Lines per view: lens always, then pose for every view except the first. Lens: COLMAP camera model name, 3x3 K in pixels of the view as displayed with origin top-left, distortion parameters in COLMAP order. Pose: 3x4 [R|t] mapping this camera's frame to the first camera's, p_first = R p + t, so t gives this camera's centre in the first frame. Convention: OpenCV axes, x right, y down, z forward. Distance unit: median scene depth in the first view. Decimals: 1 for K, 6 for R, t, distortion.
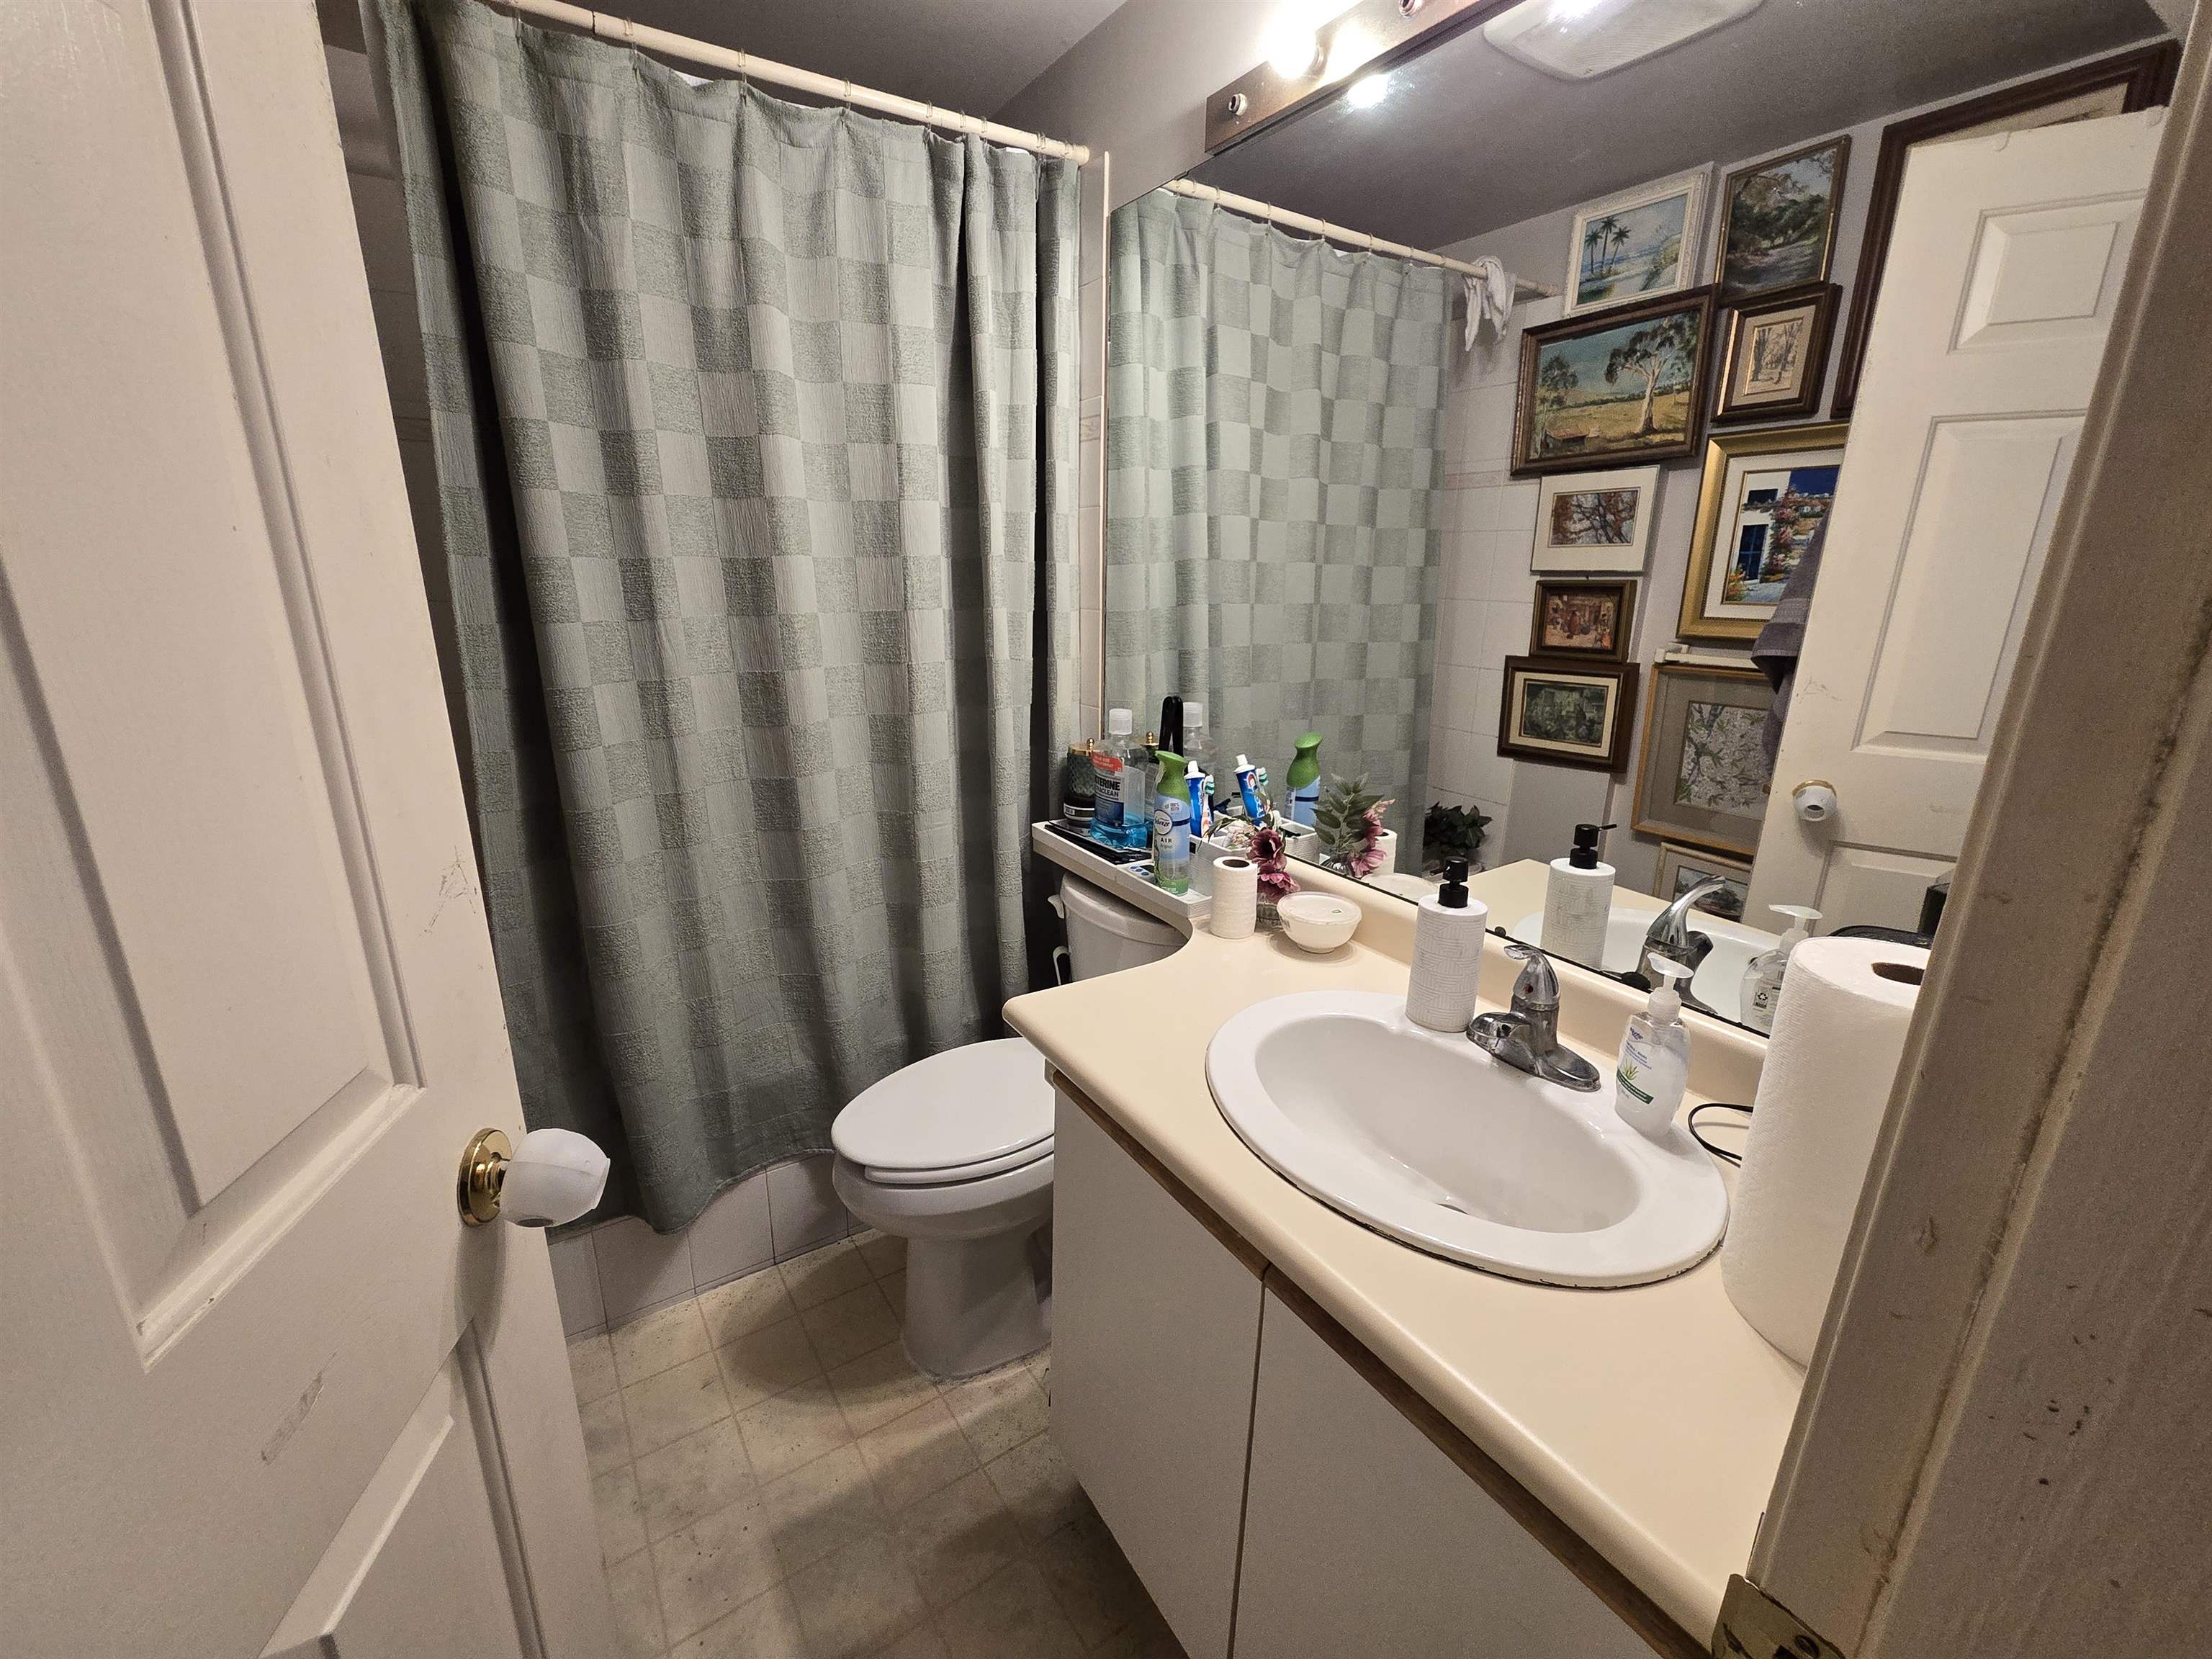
lens RADIAL K [[921.0, 0, 1107.2], [0, 921.0, 826.5], [0, 0, 1]] dist [0.000225, -0.001939]
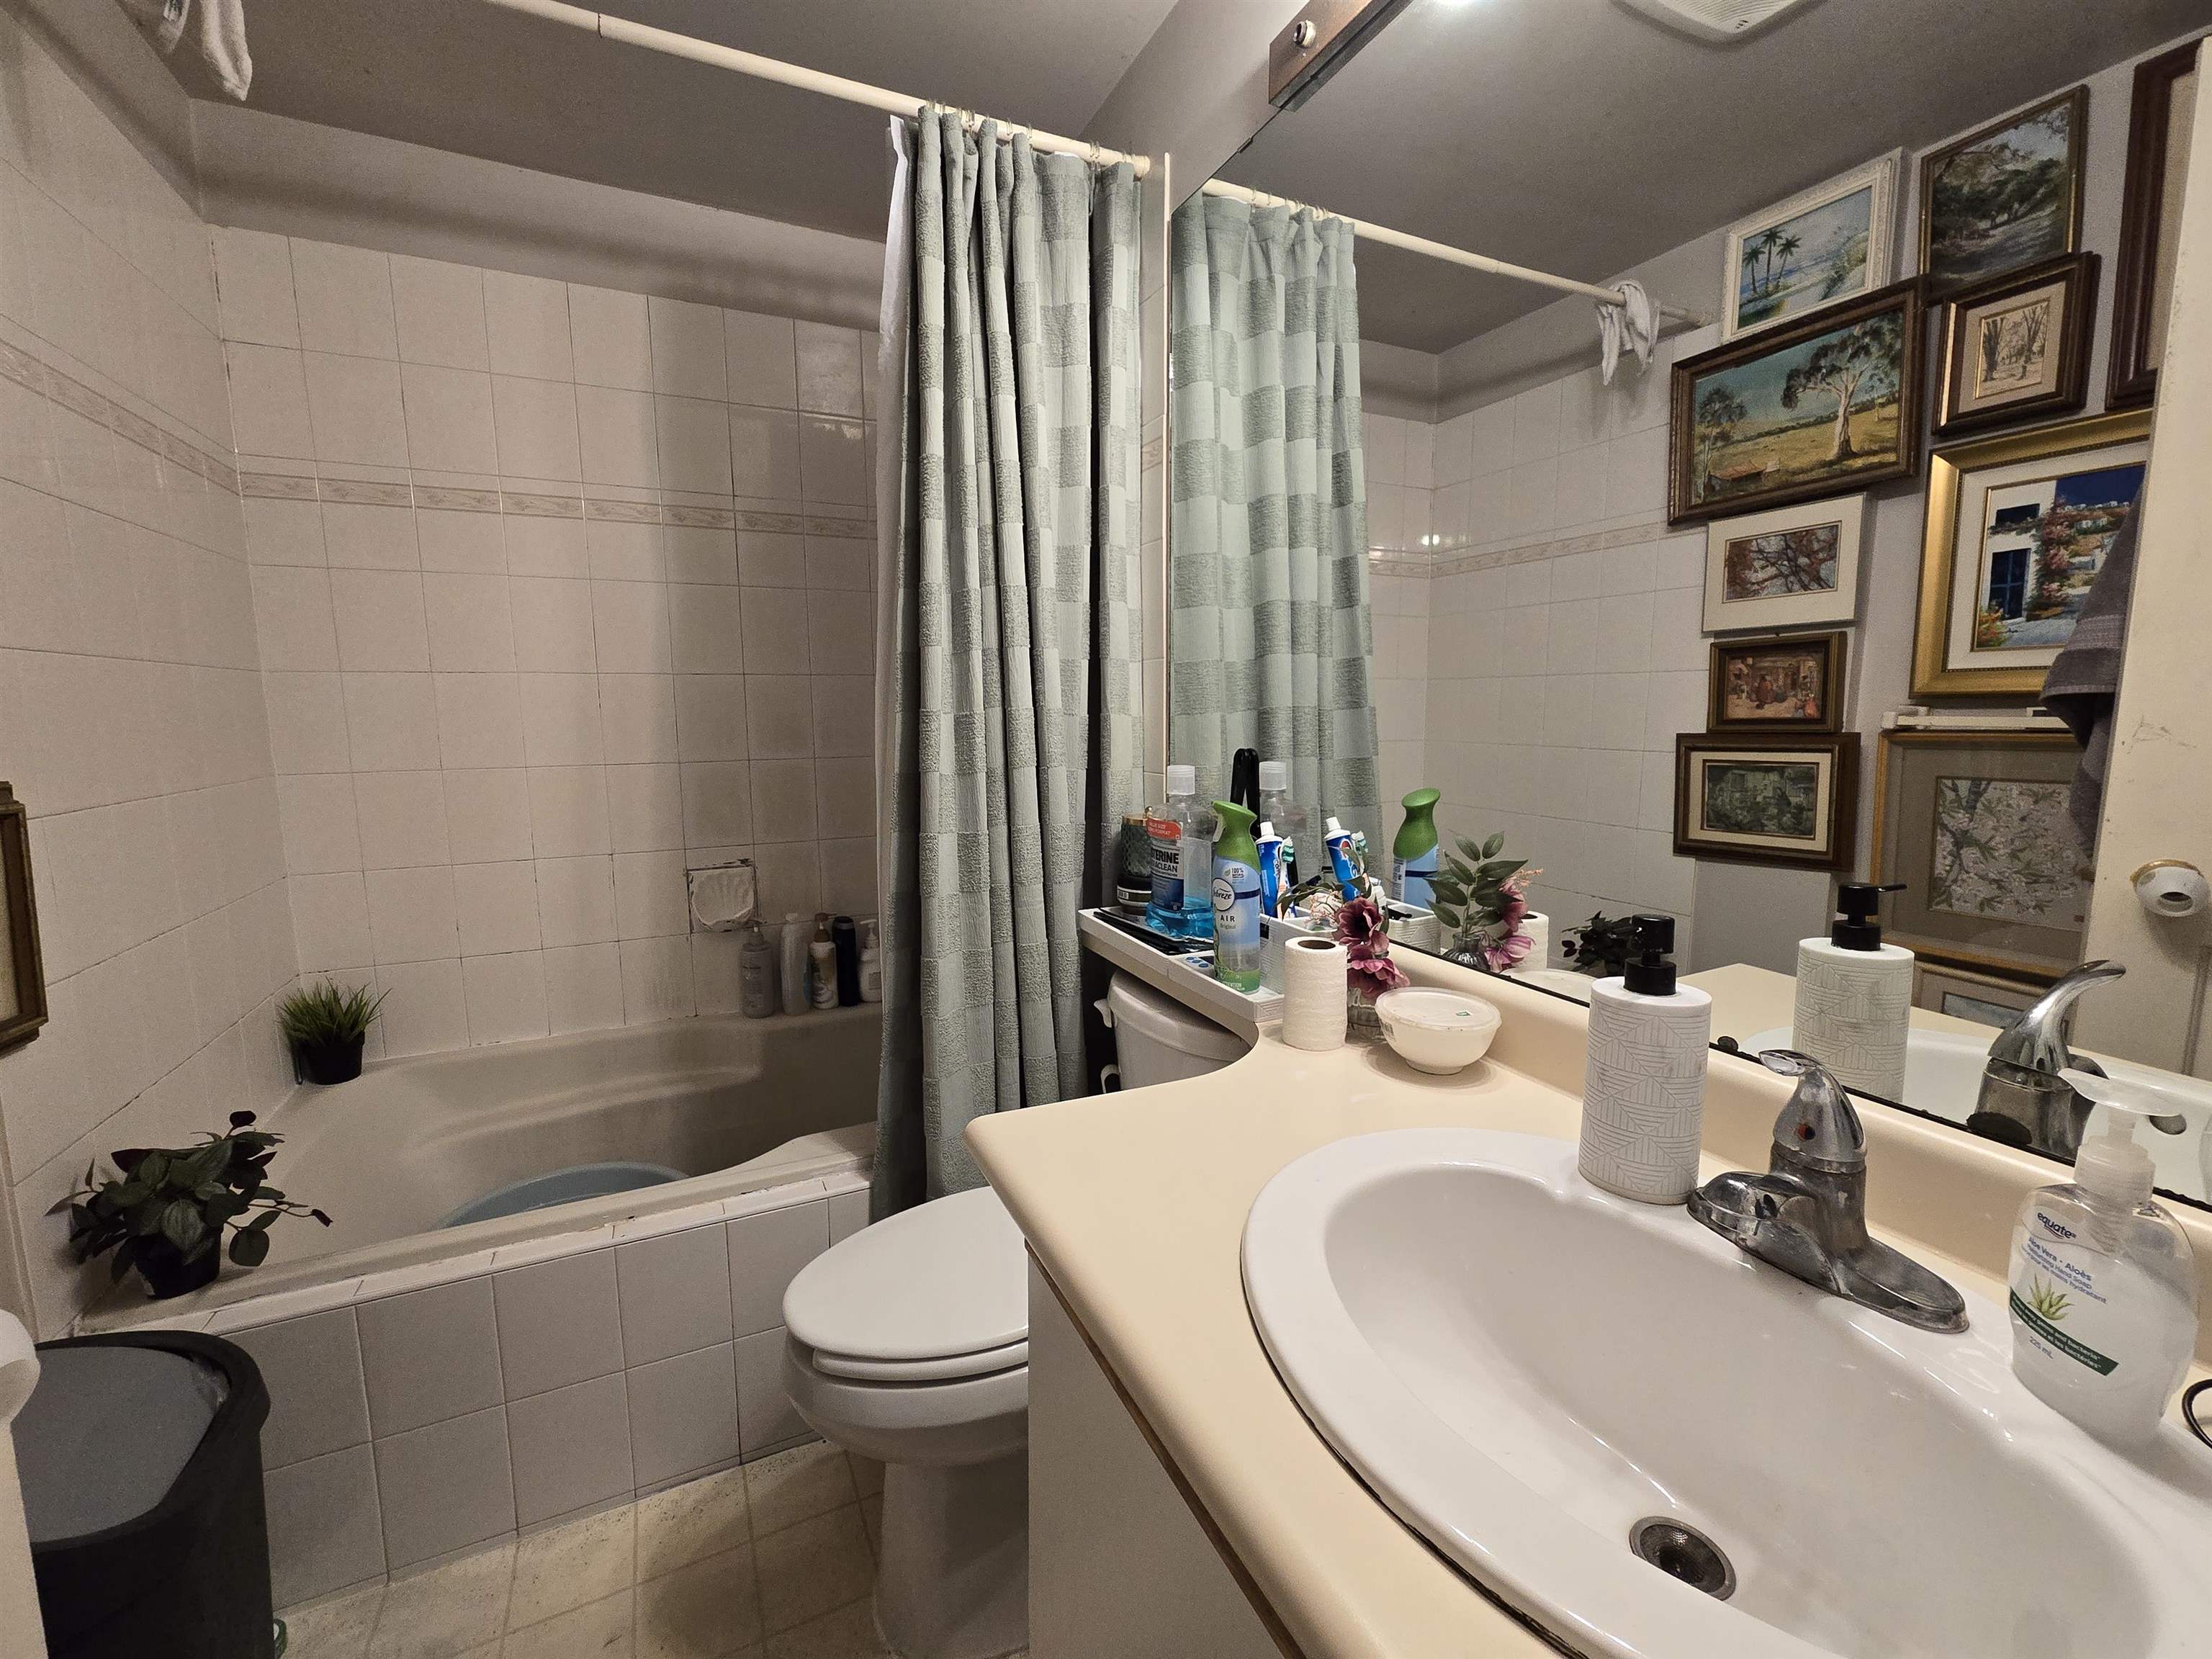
lens RADIAL K [[921.0, 0, 1100.8], [0, 921.0, 825.1], [0, 0, 1]] dist [0.000225, -0.001939]
pose [[0.989637, -0.001410, -0.143586, 0.056659], [-0.019995, 0.988856, -0.147523, 0.043178], [0.142194, 0.148865, 0.978581, 0.187303]]
